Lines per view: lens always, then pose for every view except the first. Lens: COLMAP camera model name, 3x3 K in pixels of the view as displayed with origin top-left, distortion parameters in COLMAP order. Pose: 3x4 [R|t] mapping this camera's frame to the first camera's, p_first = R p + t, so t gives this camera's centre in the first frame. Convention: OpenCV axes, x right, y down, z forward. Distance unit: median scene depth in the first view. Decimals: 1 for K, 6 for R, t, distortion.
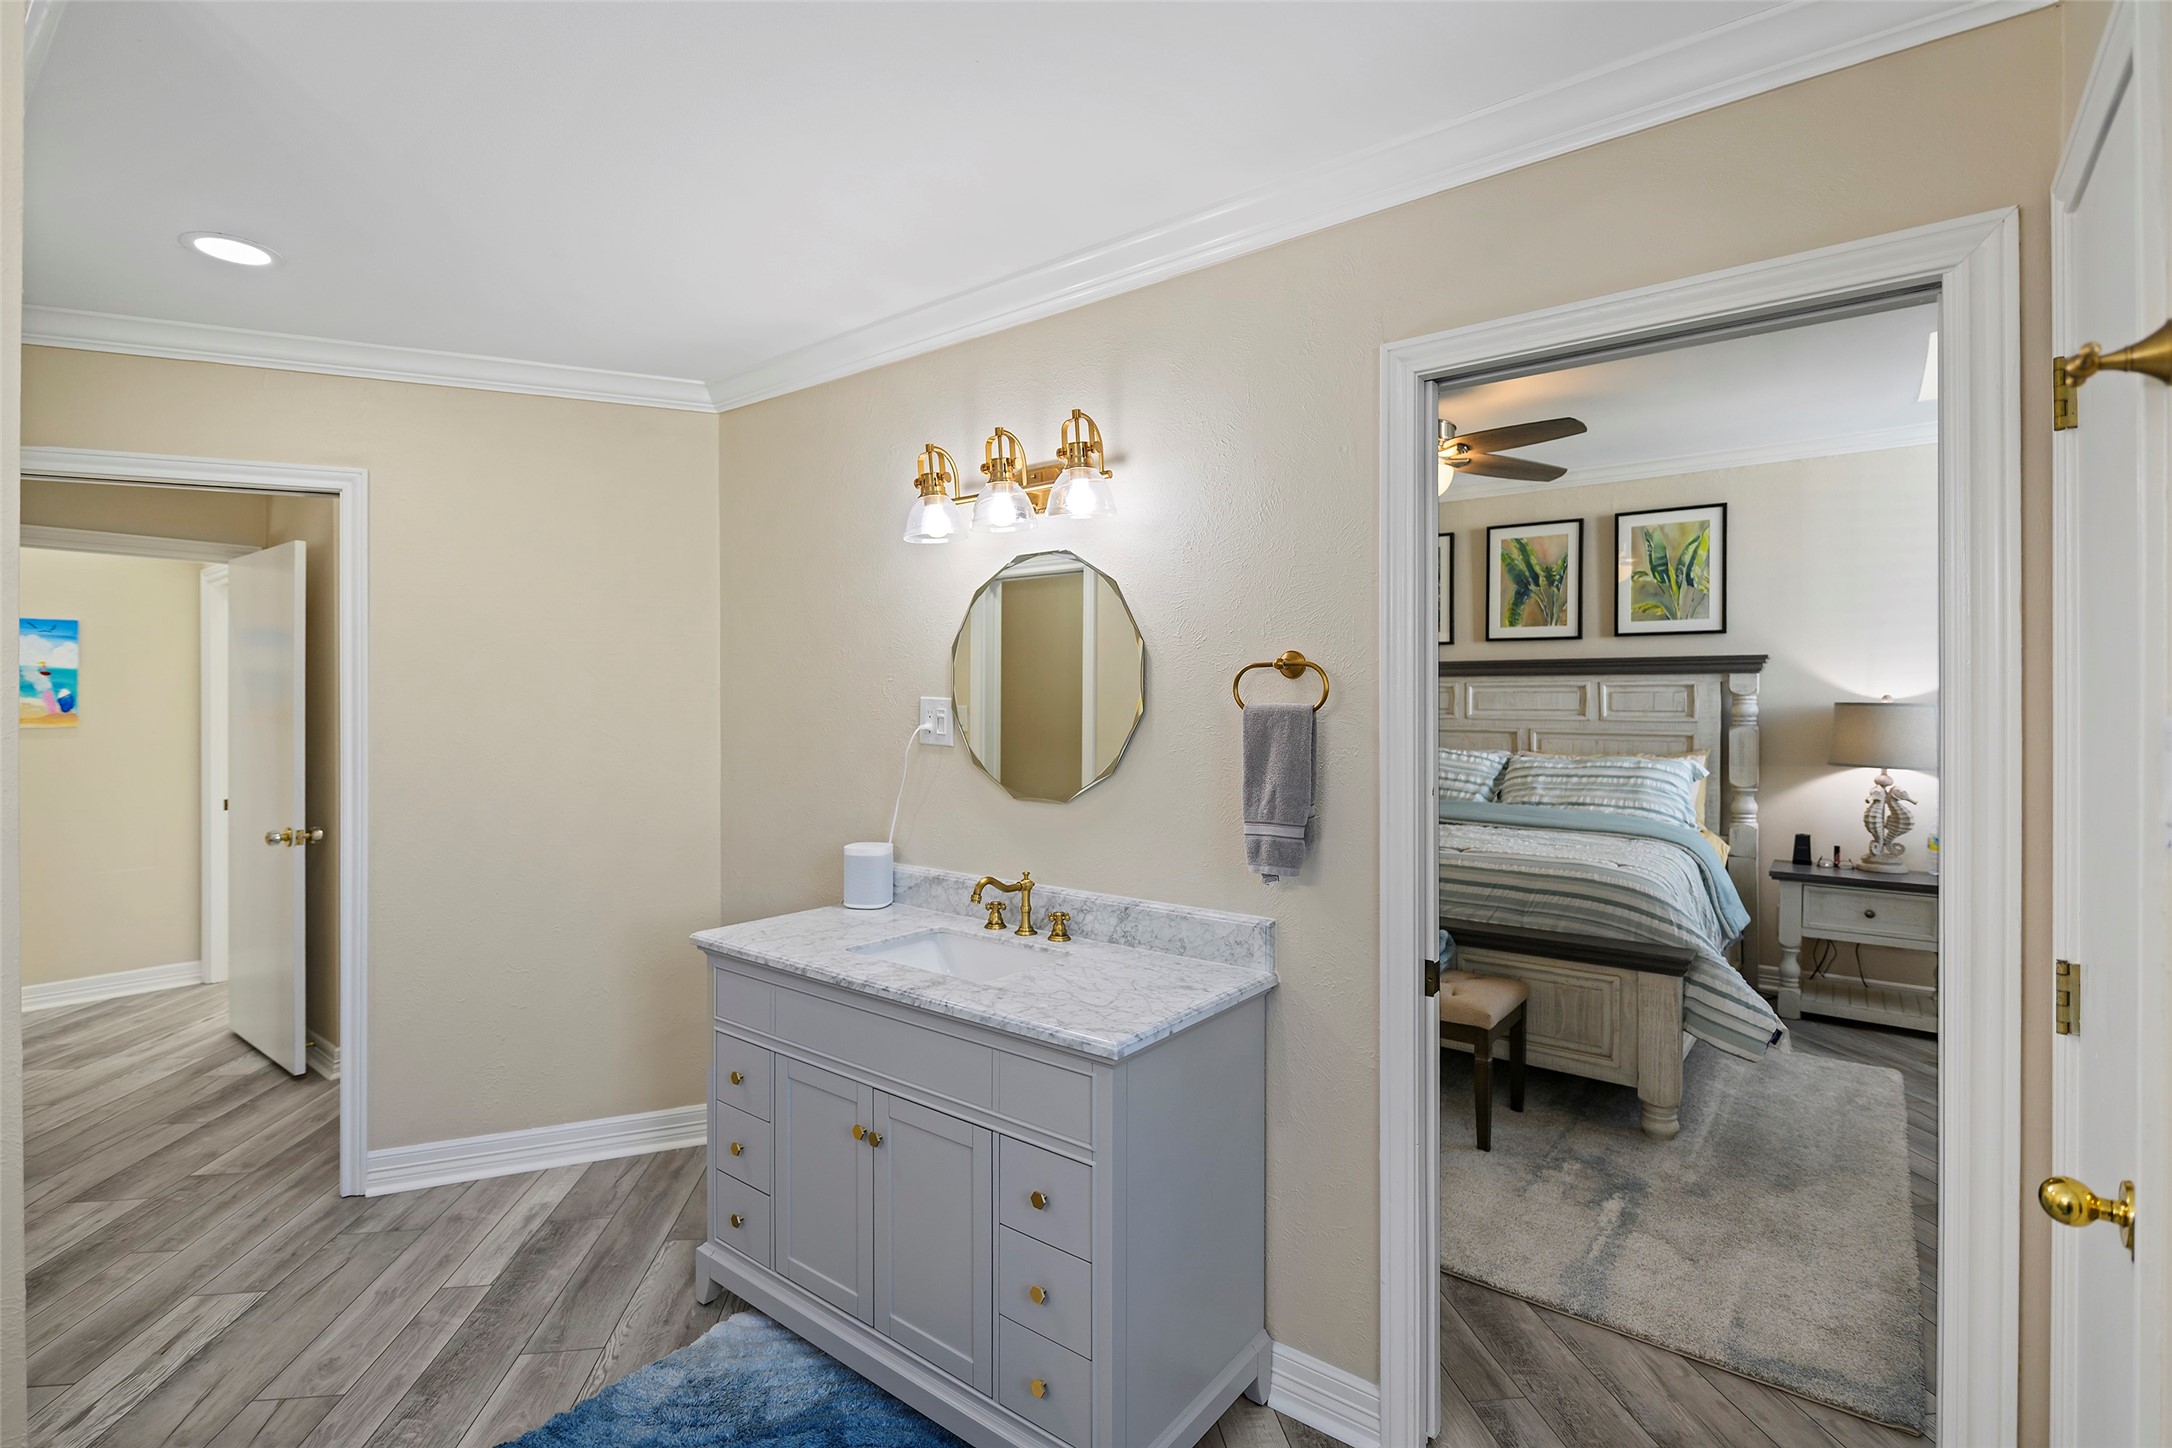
lens RADIAL K [[1002.5, 0, 1086.0], [0, 1002.5, 724.0], [0, 0, 1]] dist [-0.034345, -0.000056]
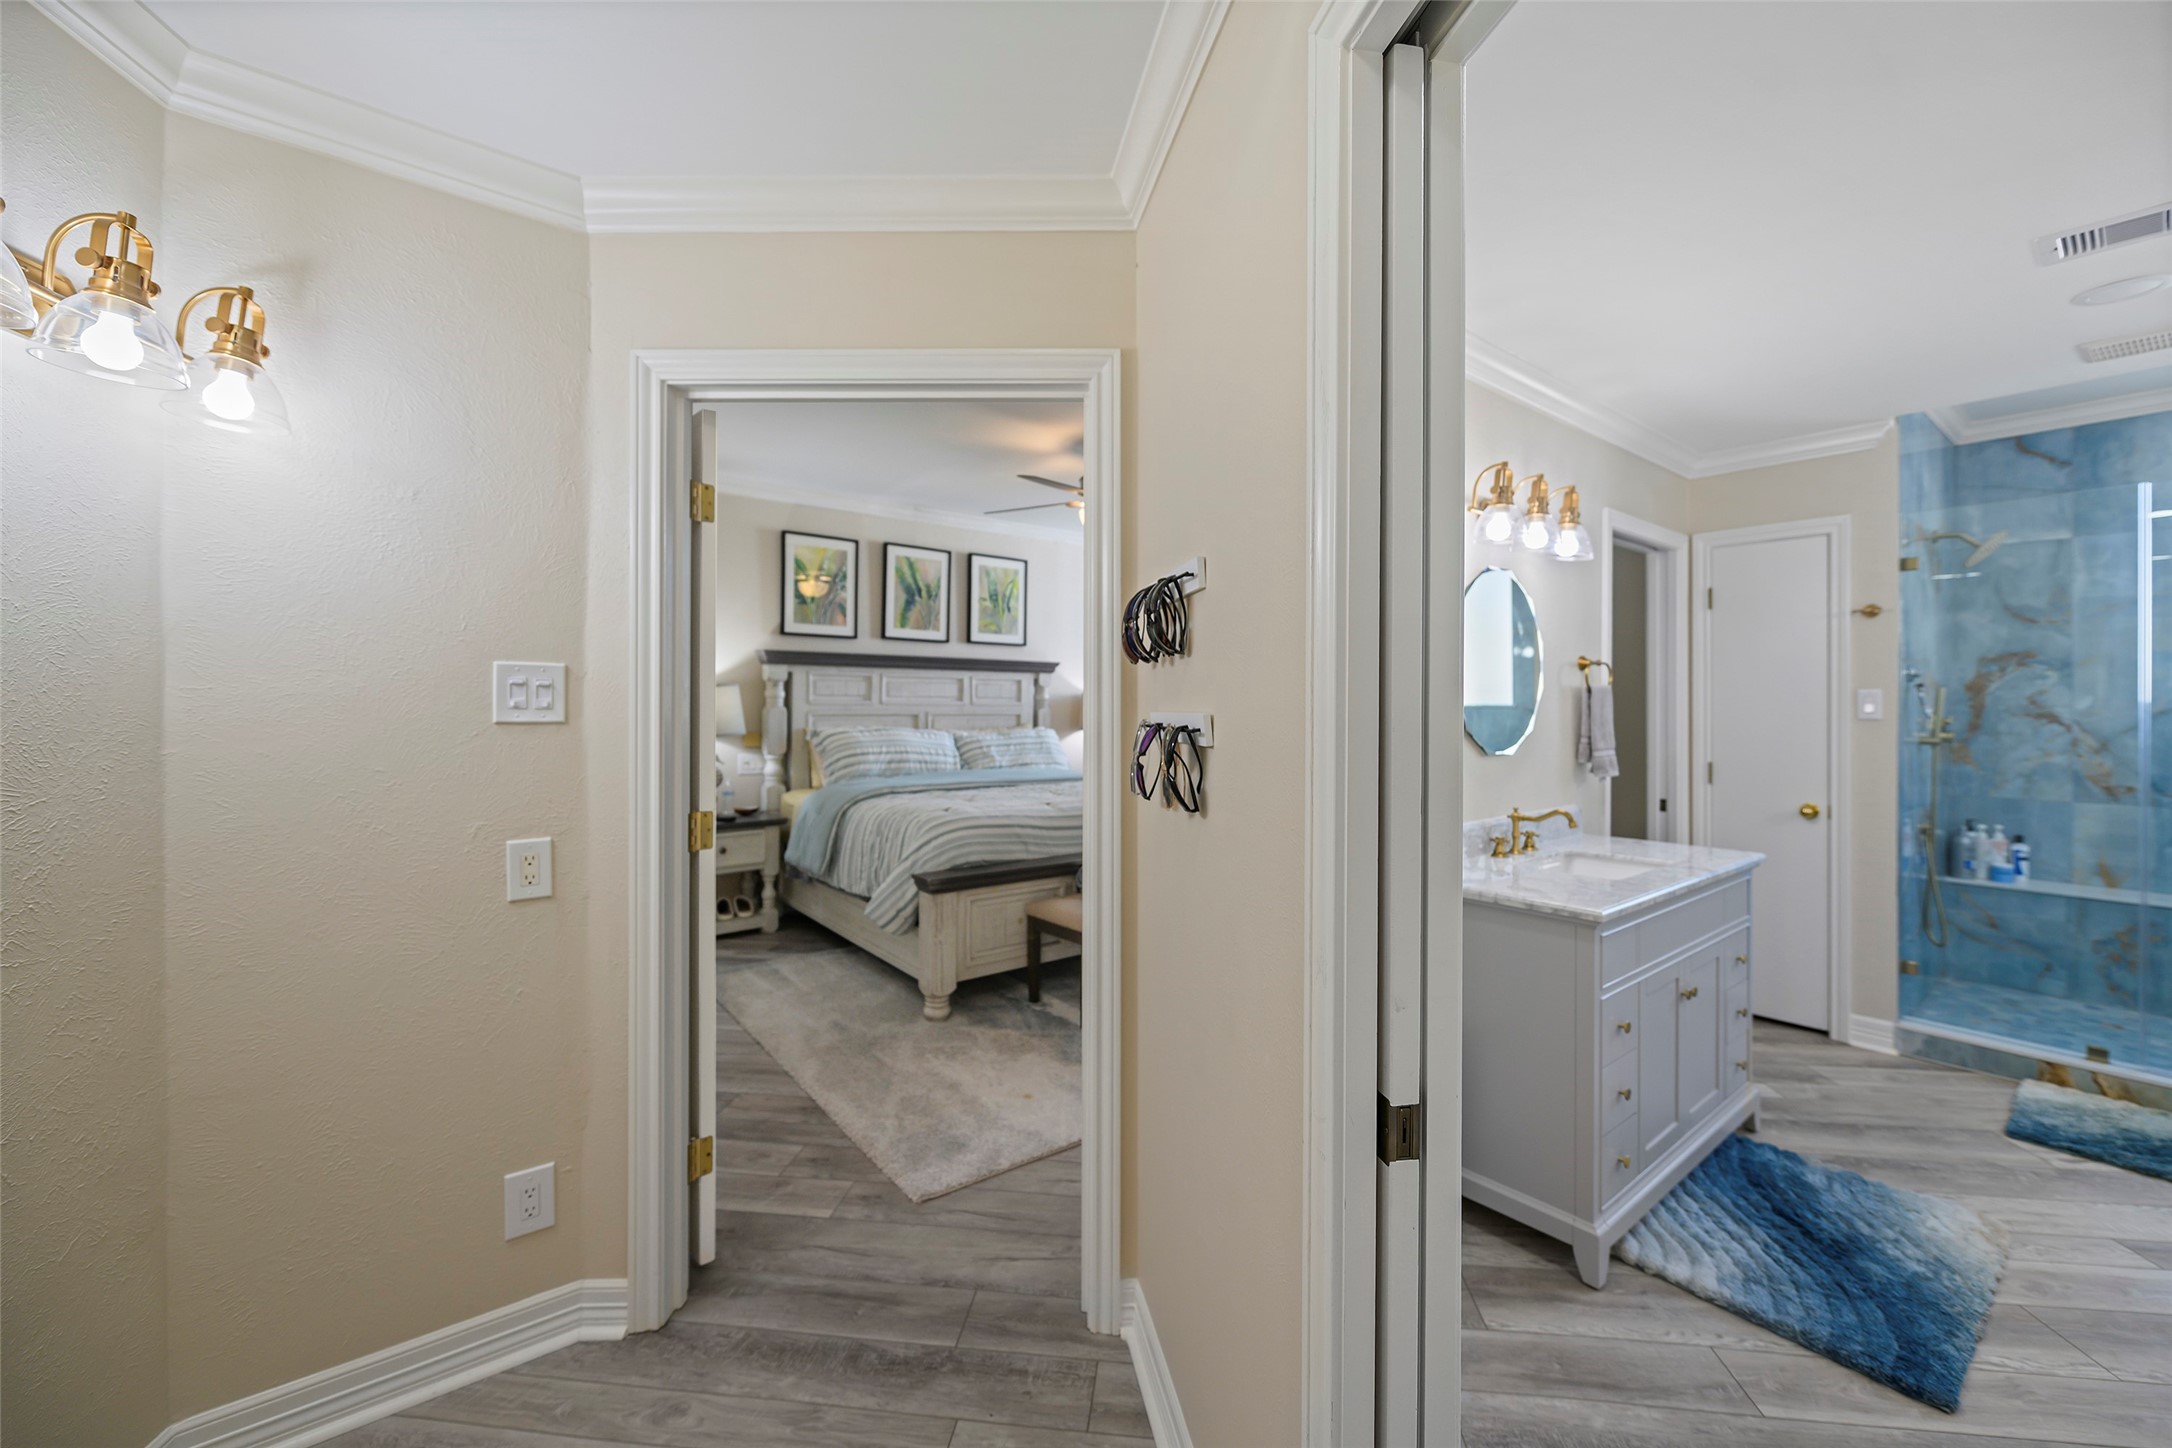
lens RADIAL K [[876.2, 0, 1087.3], [0, 876.2, 697.3], [0, 0, 1]] dist [0.001005, 0.000101]
pose [[0.233462, -0.000347, 0.972366, -0.606484], [0.006617, 0.999977, -0.001232, -0.010646], [-0.972343, 0.006722, 0.233459, 0.565316]]
